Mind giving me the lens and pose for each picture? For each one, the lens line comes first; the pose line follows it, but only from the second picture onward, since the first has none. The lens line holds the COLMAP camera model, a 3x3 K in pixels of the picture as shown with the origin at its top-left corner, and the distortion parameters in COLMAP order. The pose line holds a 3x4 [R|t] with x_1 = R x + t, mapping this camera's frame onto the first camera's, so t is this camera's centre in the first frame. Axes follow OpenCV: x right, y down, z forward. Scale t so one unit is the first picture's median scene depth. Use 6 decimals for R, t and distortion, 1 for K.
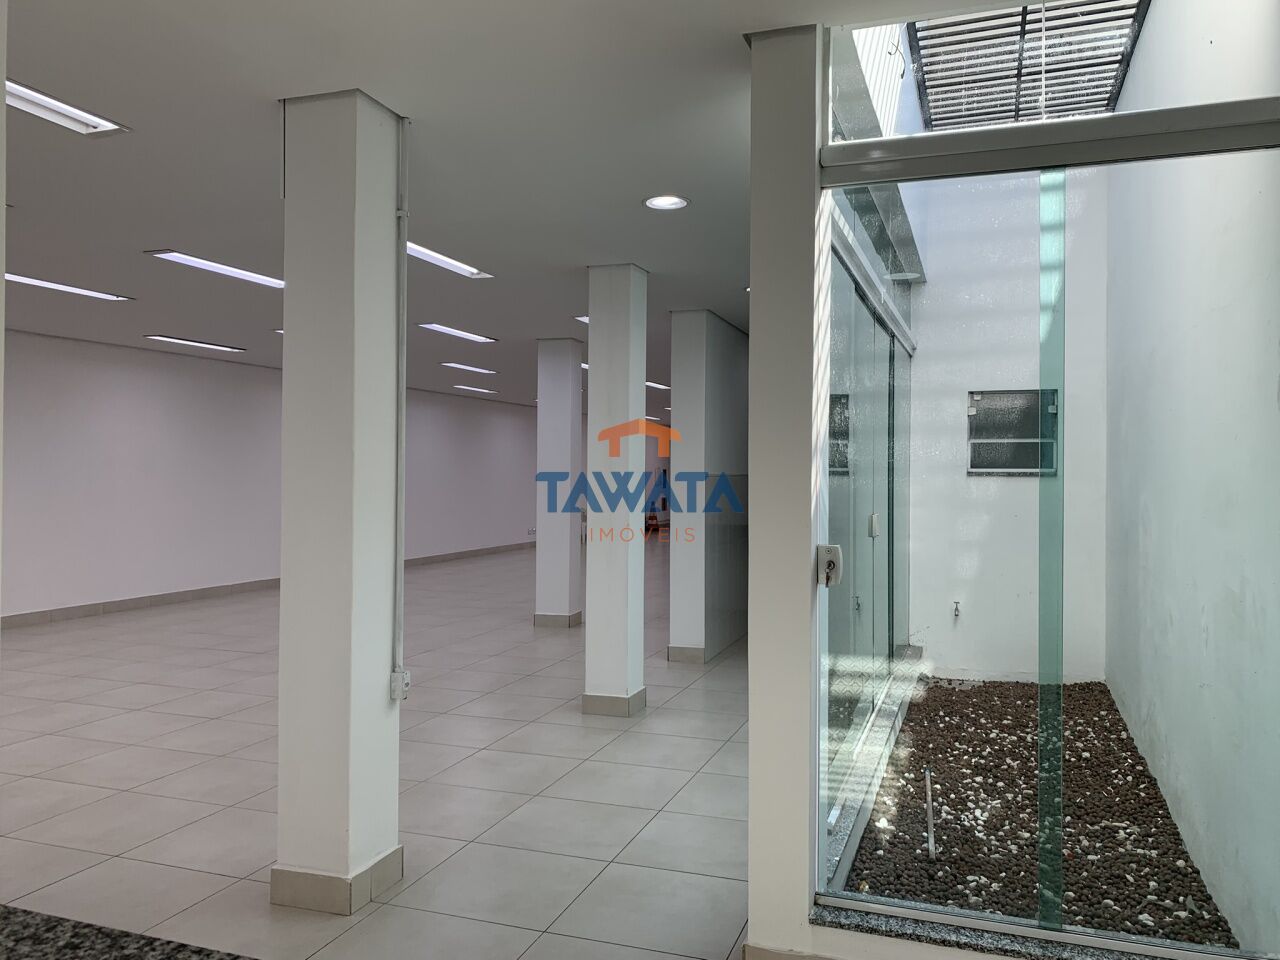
lens RADIAL K [[966.2, 0, 640.2], [0, 966.2, 471.1], [0, 0, 1]] dist [0.000258, -0.002641]
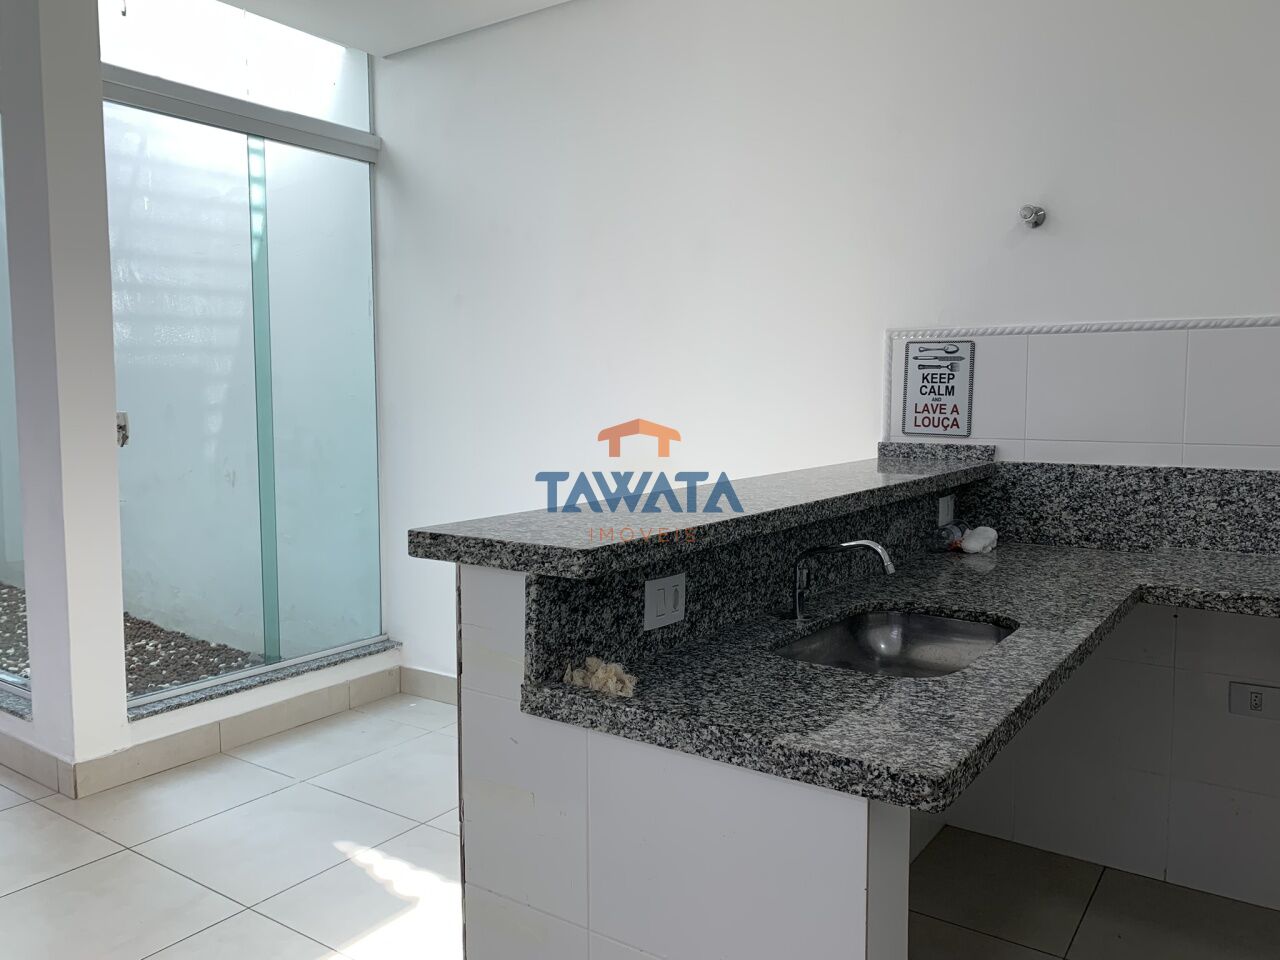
lens RADIAL K [[966.2, 0, 637.0], [0, 966.2, 486.6], [0, 0, 1]] dist [0.000258, -0.002641]
pose [[0.258269, -0.098916, 0.960996, -0.834478], [-0.004980, 0.994595, 0.103713, 0.045323], [-0.966060, -0.031572, 0.256381, 0.083265]]
